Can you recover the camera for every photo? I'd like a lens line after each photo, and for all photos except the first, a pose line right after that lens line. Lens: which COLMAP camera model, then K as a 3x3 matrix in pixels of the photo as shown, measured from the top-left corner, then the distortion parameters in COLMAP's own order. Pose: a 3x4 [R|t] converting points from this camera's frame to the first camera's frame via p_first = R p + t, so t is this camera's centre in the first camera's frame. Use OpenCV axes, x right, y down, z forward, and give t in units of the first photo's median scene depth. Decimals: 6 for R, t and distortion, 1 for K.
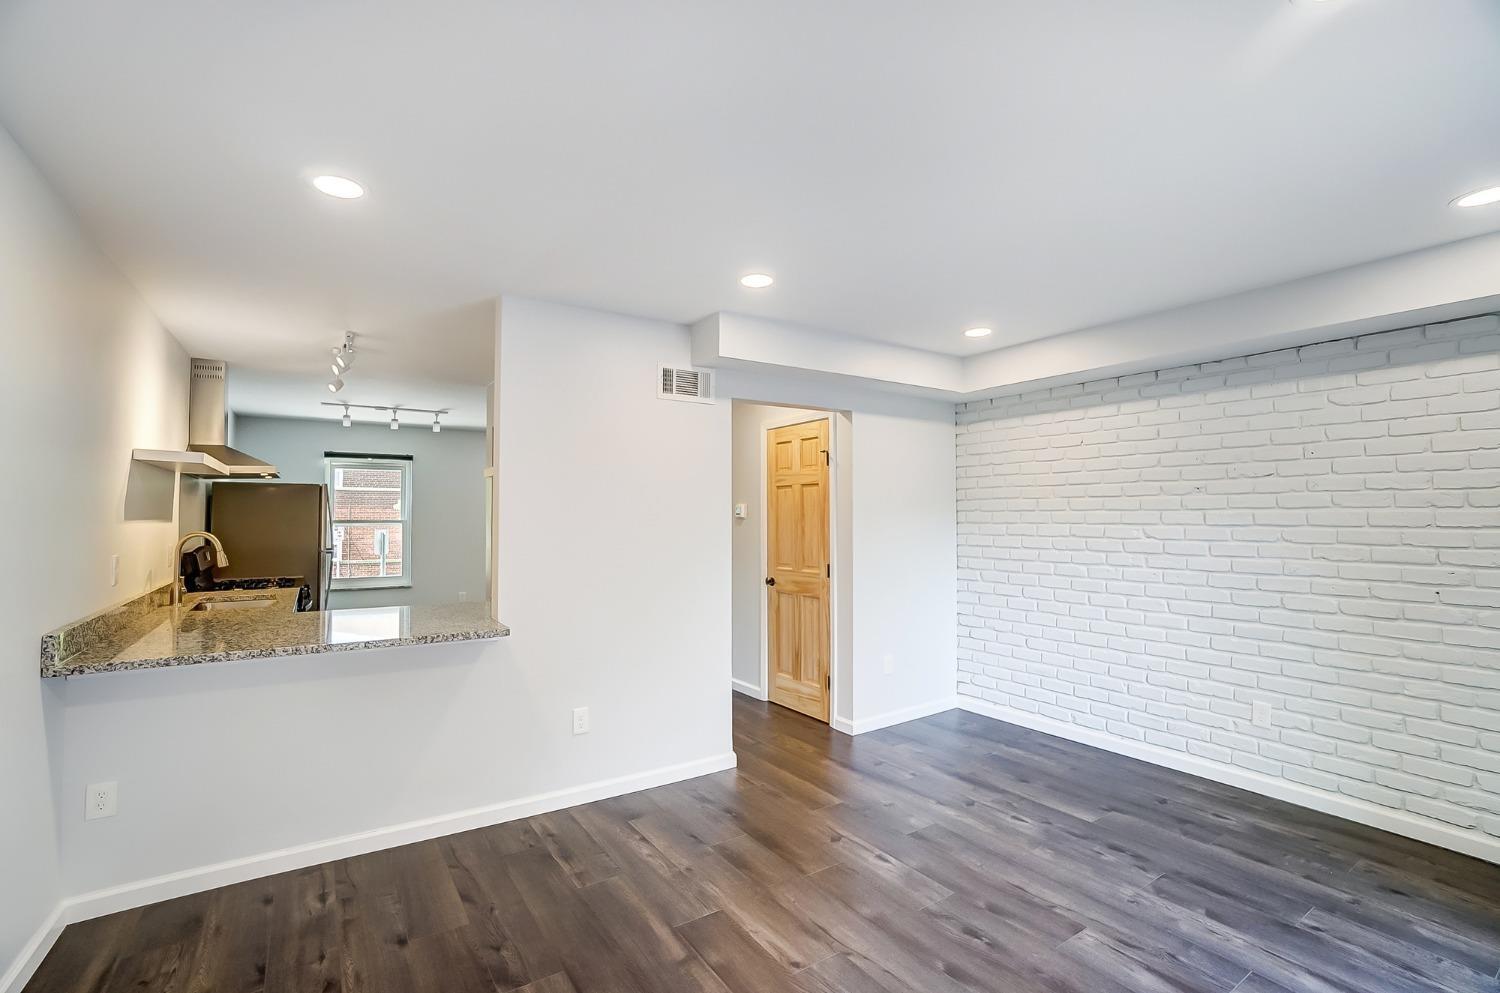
lens RADIAL K [[667.3, 0, 750.5], [0, 667.3, 491.6], [0, 0, 1]] dist [-0.063603, 0.023413]
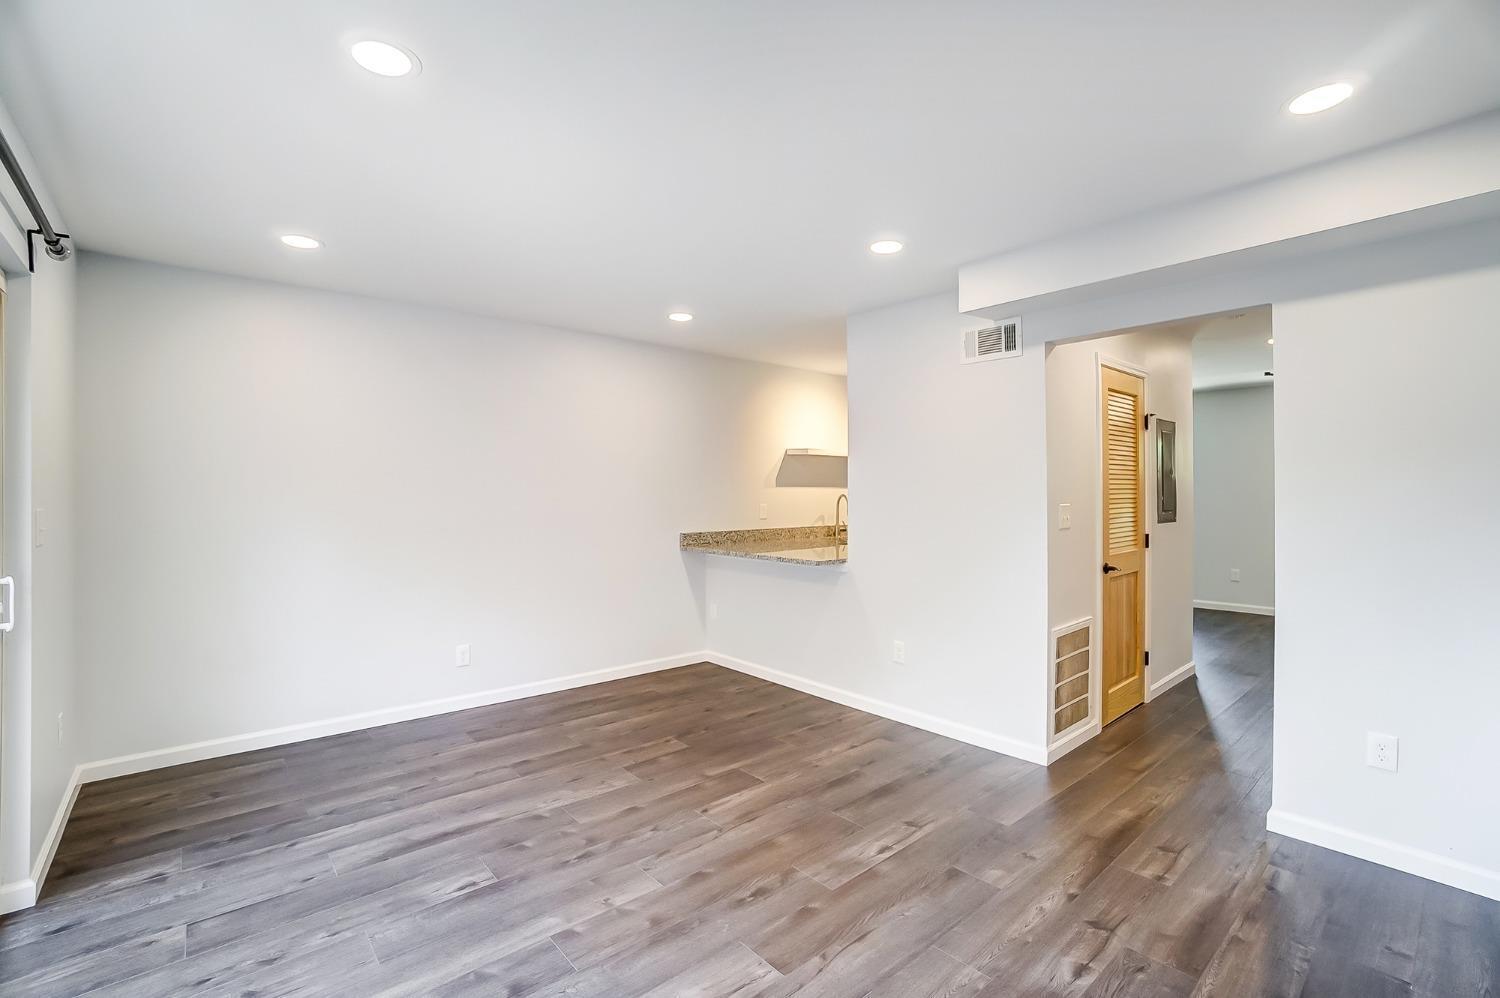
lens RADIAL K [[667.3, 0, 750.5], [0, 667.3, 494.1], [0, 0, 1]] dist [-0.063603, 0.023413]
pose [[0.123513, 0.007210, -0.992317, 1.099976], [0.040375, 0.999109, 0.012285, 0.042744], [0.991521, -0.041582, 0.123112, 0.728117]]
